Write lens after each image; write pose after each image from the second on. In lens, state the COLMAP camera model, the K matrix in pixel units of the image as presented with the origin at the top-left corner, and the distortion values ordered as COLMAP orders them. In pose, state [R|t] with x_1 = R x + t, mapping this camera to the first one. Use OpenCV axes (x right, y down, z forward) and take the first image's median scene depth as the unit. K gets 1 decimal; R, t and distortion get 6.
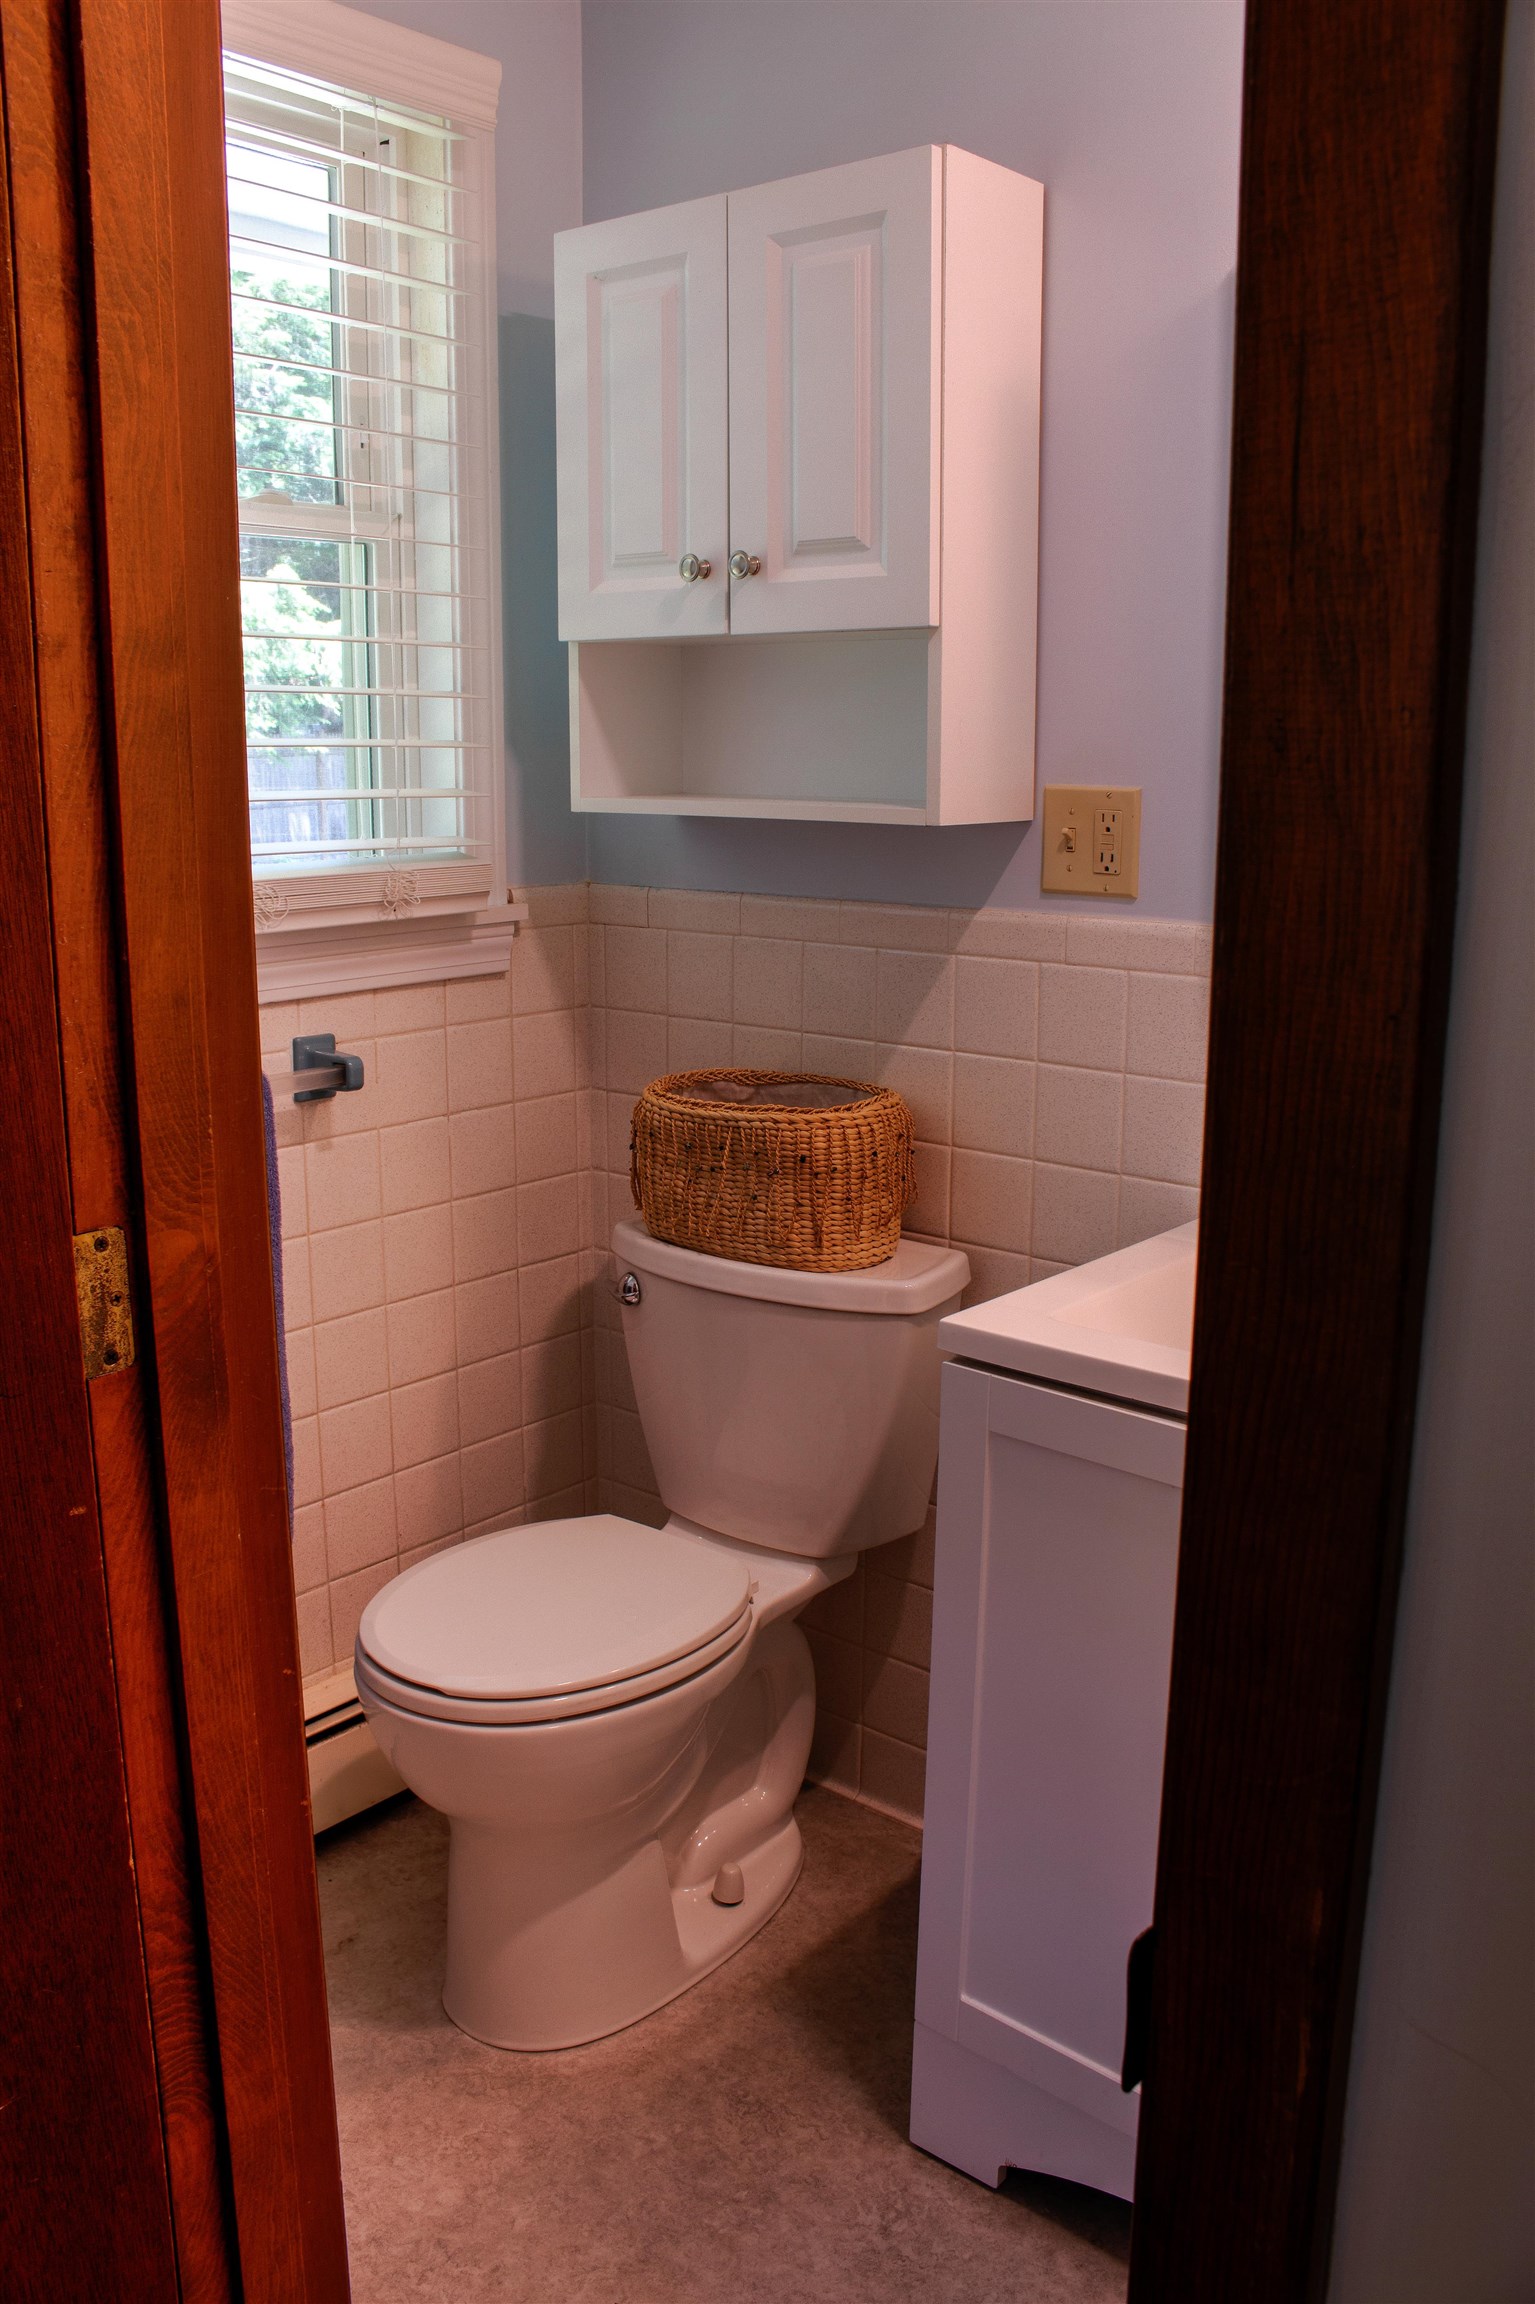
lens RADIAL K [[1910.4, 0, 763.3], [0, 1910.4, 1164.8], [0, 0, 1]] dist [-0.154016, 0.124887]
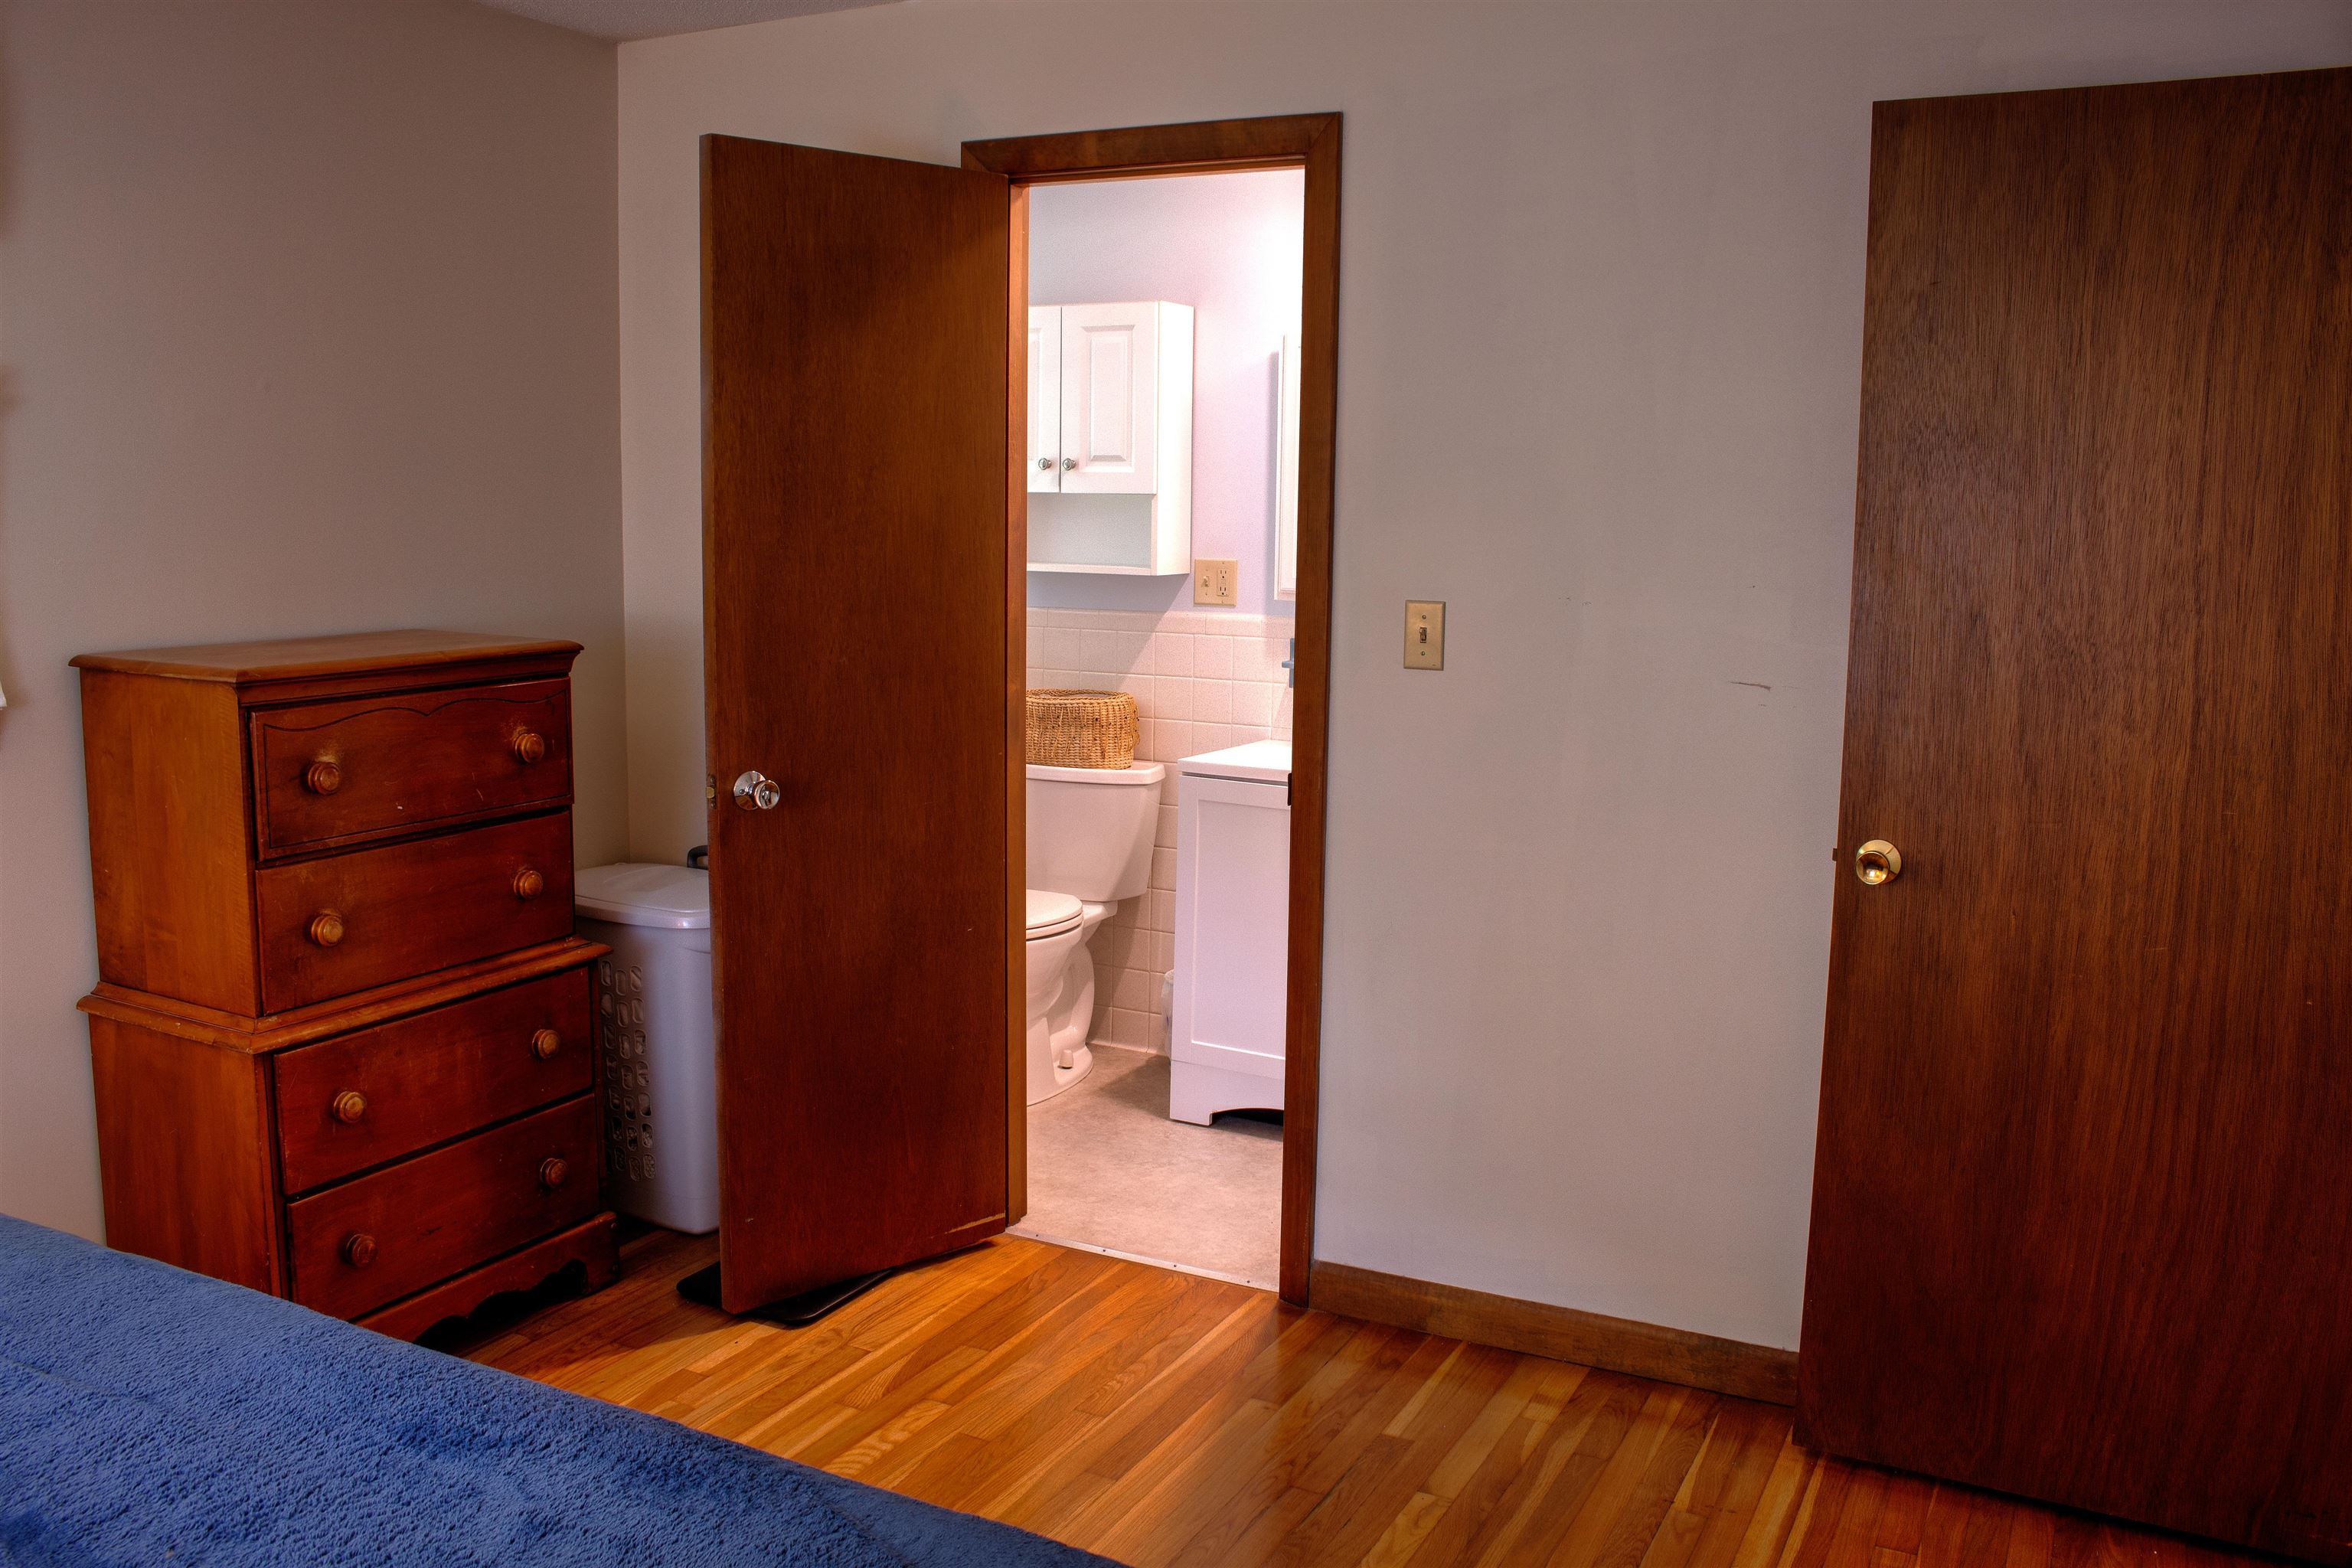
lens RADIAL K [[1950.2, 0, 1179.0], [0, 1950.2, 778.3], [0, 0, 1]] dist [-0.154016, 0.124887]
pose [[0.976366, -0.018012, 0.215373, -0.388706], [0.033949, 0.996932, -0.070529, 0.236447], [-0.213442, 0.076174, 0.973982, -1.299781]]
